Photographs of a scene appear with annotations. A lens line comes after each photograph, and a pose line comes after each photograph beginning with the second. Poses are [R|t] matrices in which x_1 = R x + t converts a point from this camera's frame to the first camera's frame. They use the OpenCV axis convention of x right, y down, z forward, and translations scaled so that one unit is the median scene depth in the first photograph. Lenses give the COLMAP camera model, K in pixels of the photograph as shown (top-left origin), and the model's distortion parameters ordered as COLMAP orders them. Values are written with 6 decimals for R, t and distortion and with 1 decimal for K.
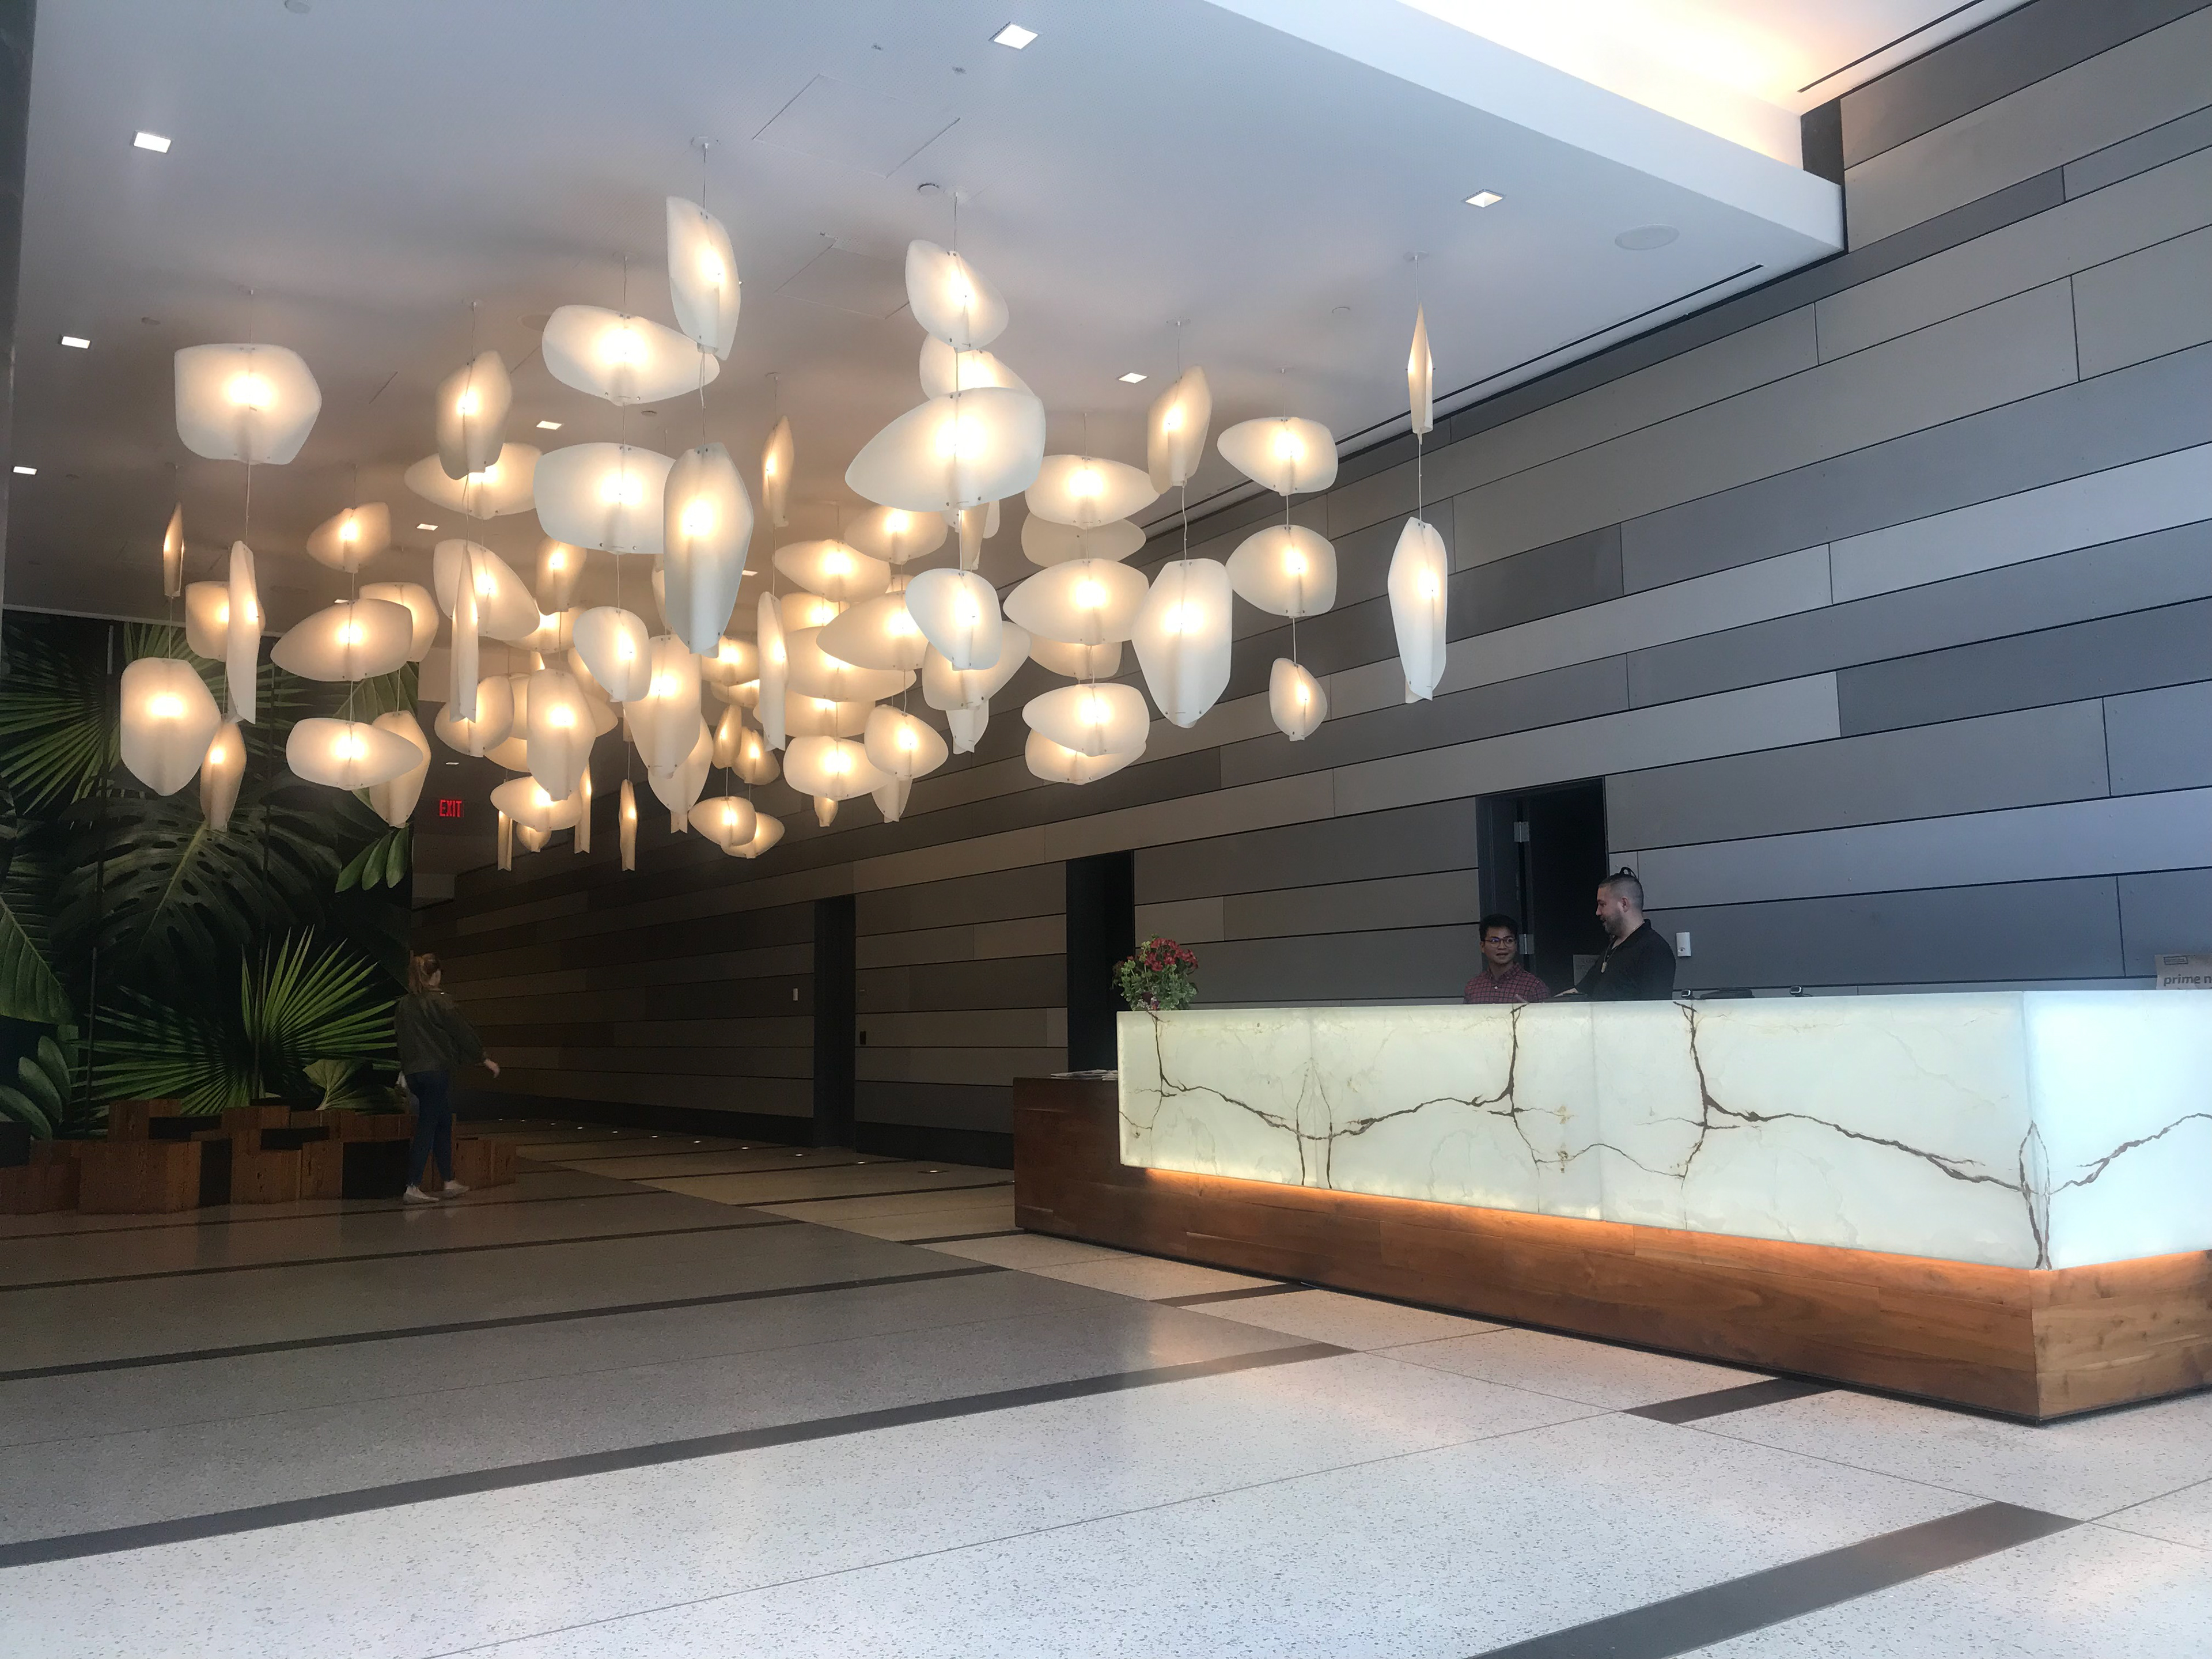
lens RADIAL K [[1812.1, 0, 1106.0], [0, 1812.1, 829.5], [0, 0, 1]] dist [0.041866, -0.005592]
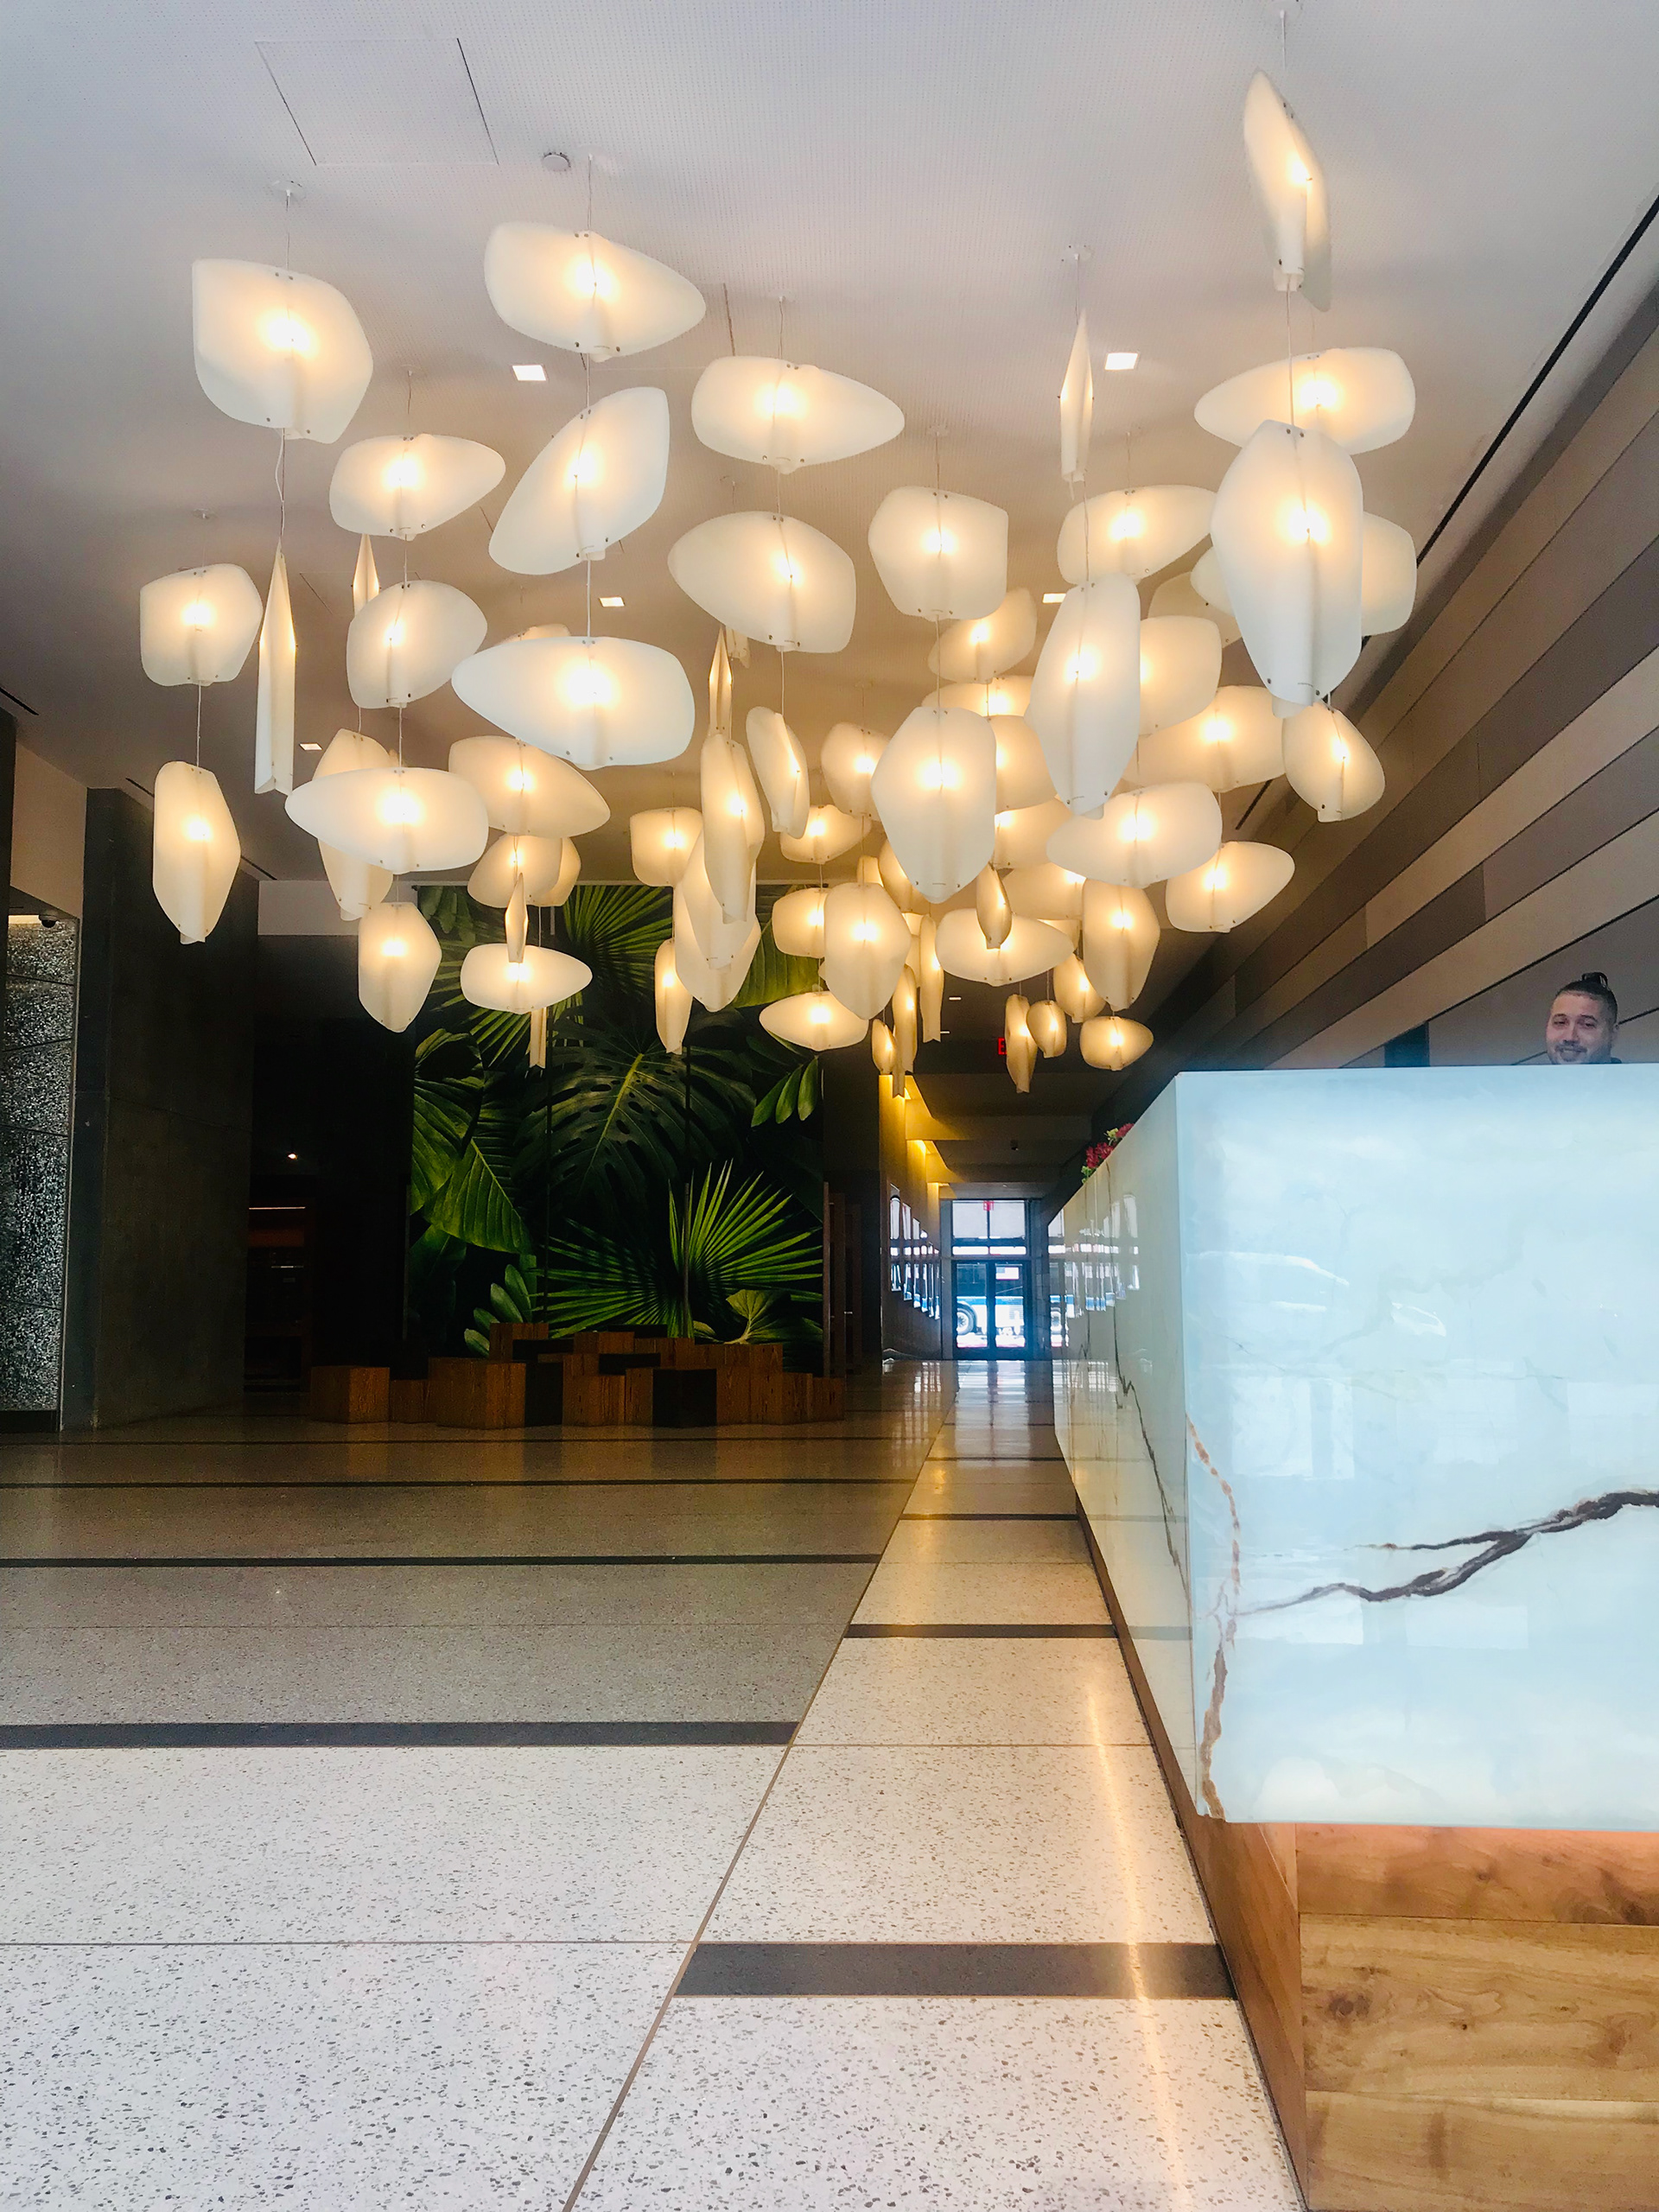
lens RADIAL K [[1812.1, 0, 834.2], [0, 1812.1, 1073.9], [0, 0, 1]] dist [0.041866, -0.005592]
pose [[0.826835, -0.056664, -0.559583, 0.199289], [0.056182, 0.998257, -0.018070, 0.027345], [0.559631, -0.016498, 0.828578, 0.195548]]
